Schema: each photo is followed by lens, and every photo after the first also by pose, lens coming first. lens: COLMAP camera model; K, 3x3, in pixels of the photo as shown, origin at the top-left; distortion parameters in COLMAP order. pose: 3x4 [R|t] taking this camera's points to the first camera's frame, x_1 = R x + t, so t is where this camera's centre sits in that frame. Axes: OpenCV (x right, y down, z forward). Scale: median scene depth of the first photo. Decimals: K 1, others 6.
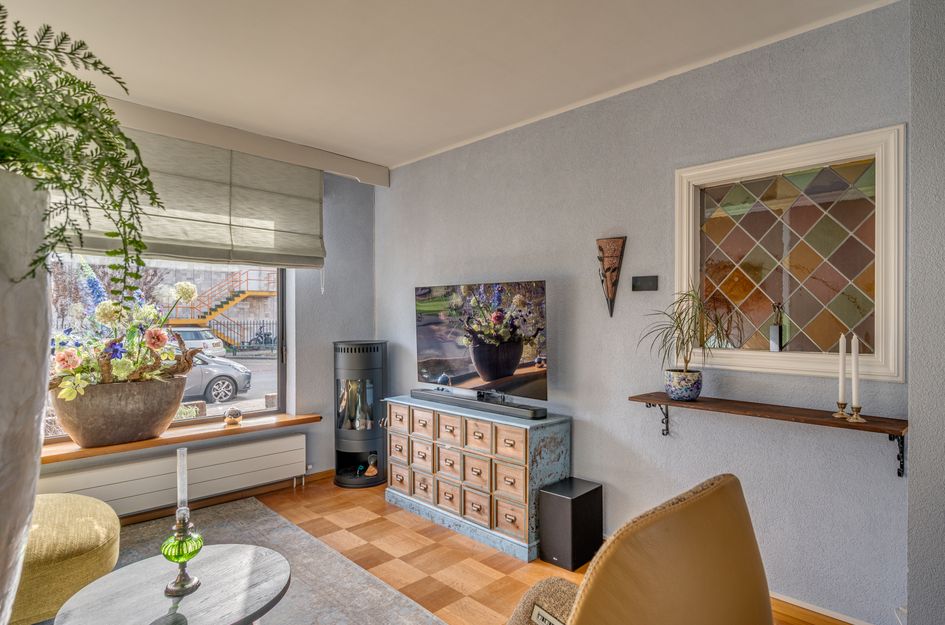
lens RADIAL K [[529.7, 0, 461.5], [0, 529.7, 291.9], [0, 0, 1]] dist [-0.002620, -0.000064]
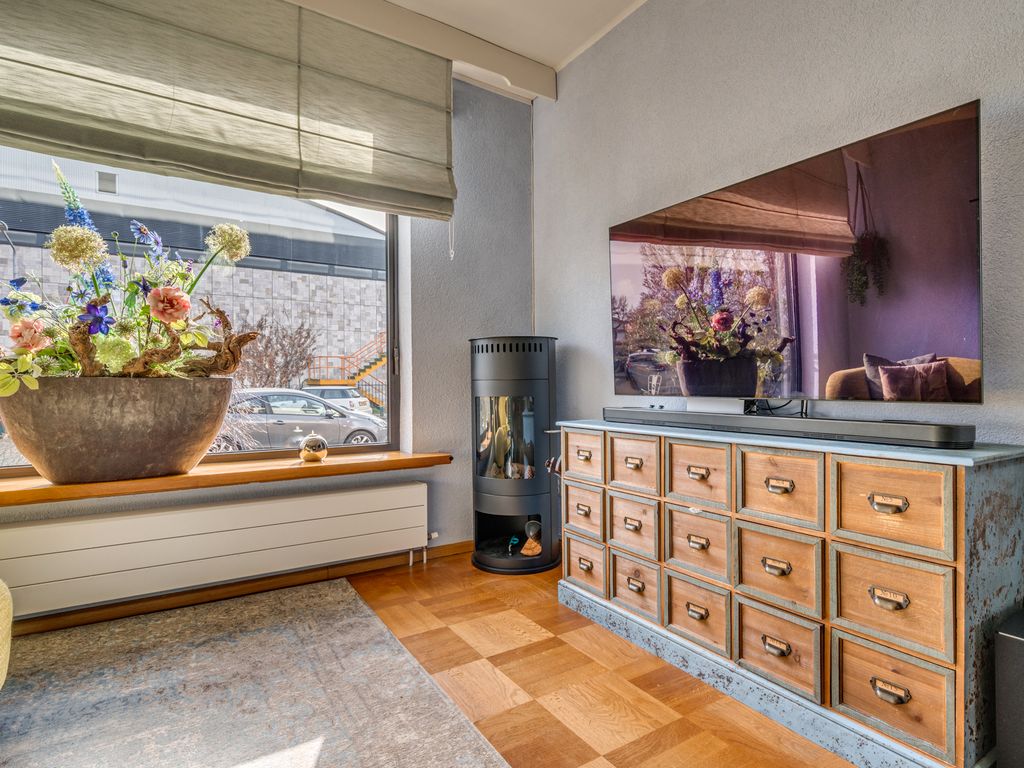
lens RADIAL K [[551.3, 0, 512.0], [0, 551.3, 384.0], [0, 0, 1]] dist [0.000446, -0.000342]
pose [[0.983126, 0.003308, -0.182898, -0.090250], [0.004818, 0.999021, 0.043968, 0.144265], [0.182864, -0.044108, 0.982148, 0.448297]]
